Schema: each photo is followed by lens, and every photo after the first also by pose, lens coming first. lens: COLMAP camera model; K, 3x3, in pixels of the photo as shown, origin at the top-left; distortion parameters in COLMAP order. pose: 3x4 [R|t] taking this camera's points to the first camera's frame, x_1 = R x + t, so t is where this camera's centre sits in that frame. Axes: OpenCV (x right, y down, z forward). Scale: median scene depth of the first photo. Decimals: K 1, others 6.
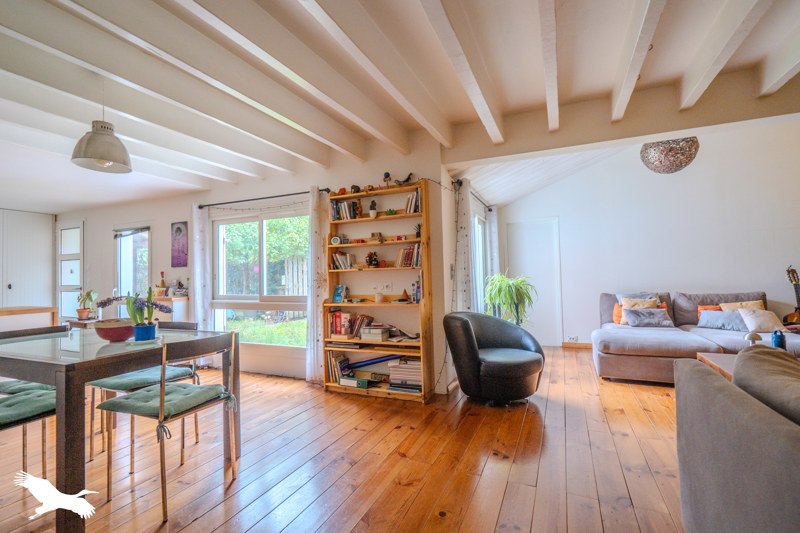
lens RADIAL K [[376.4, 0, 400.0], [0, 376.4, 266.5], [0, 0, 1]] dist [0.000254, 0.000029]
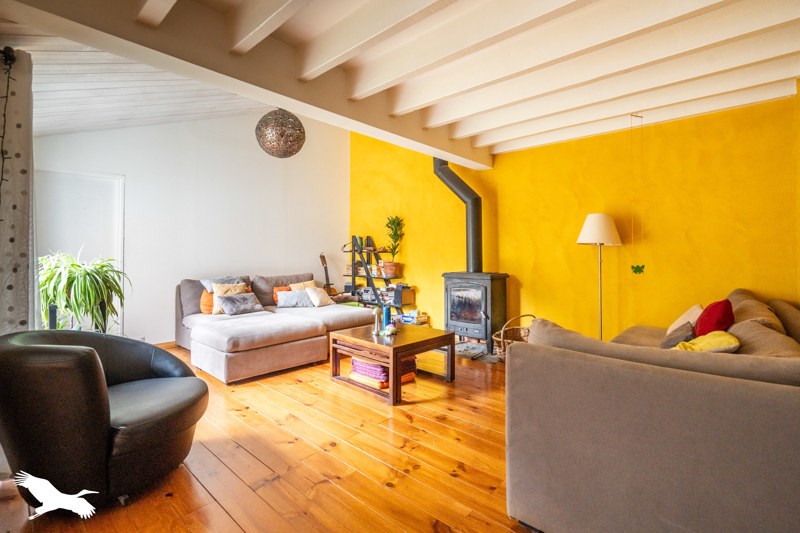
lens RADIAL K [[367.0, 0, 398.4], [0, 367.0, 250.2], [0, 0, 1]] dist [0.000279, -0.000093]
pose [[0.320388, 0.034475, 0.946659, -0.092909], [-0.036636, 0.999041, -0.023984, 0.010004], [-0.946578, -0.026997, 0.321343, 0.339266]]
